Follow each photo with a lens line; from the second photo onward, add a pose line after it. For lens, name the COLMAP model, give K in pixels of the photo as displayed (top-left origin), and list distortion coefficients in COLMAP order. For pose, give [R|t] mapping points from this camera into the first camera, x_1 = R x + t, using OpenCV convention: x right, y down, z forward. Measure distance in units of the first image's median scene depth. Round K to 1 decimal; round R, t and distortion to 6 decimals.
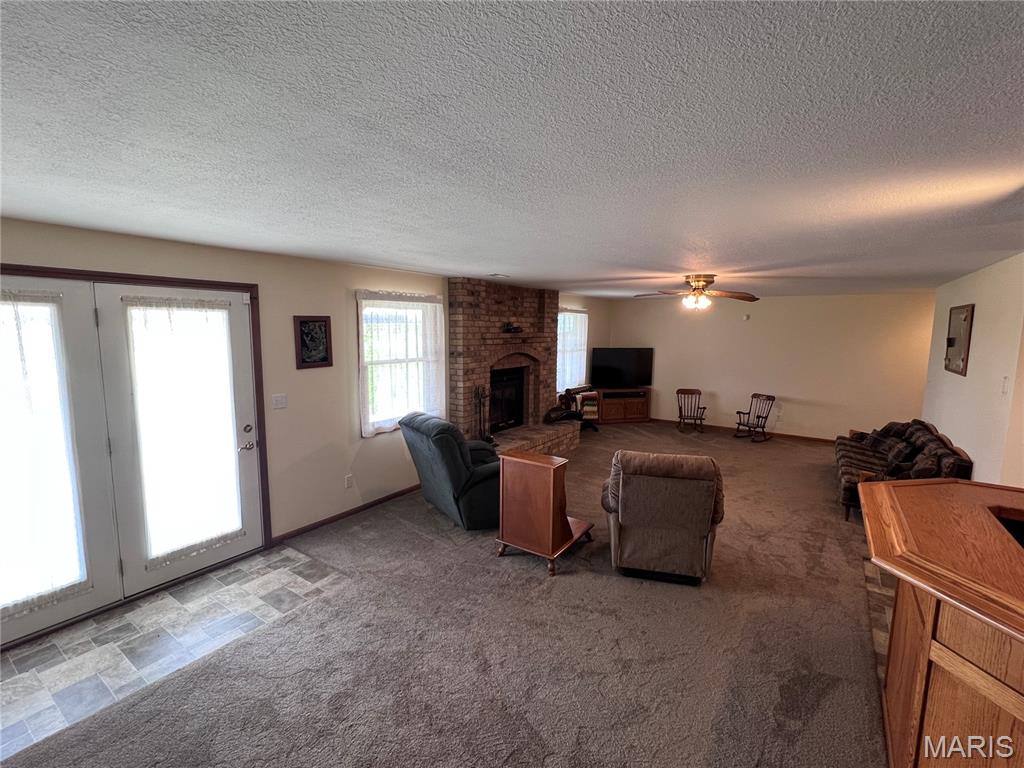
lens RADIAL K [[459.2, 0, 510.8], [0, 459.2, 386.3], [0, 0, 1]] dist [-0.000806, -0.000005]
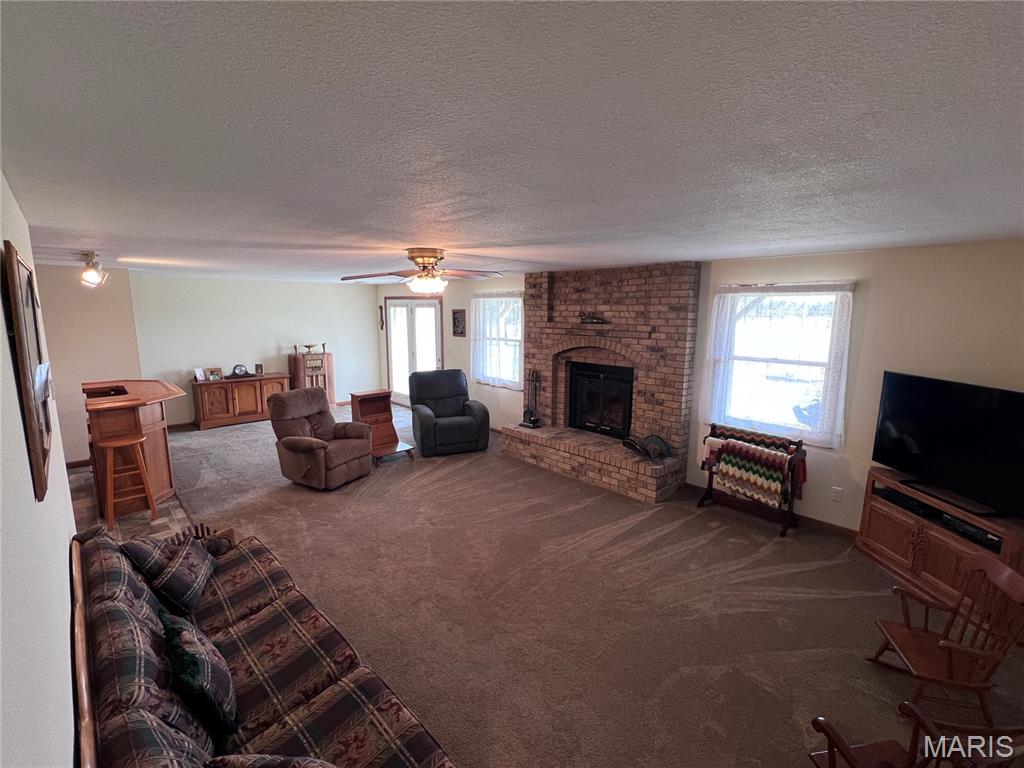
lens RADIAL K [[459.2, 0, 513.5], [0, 459.2, 383.5], [0, 0, 1]] dist [-0.000806, -0.000005]
pose [[-0.194651, 0.149000, -0.969490, 1.010200], [-0.131973, 0.975429, 0.176410, -0.156763], [0.971954, 0.162285, -0.170204, 1.145042]]
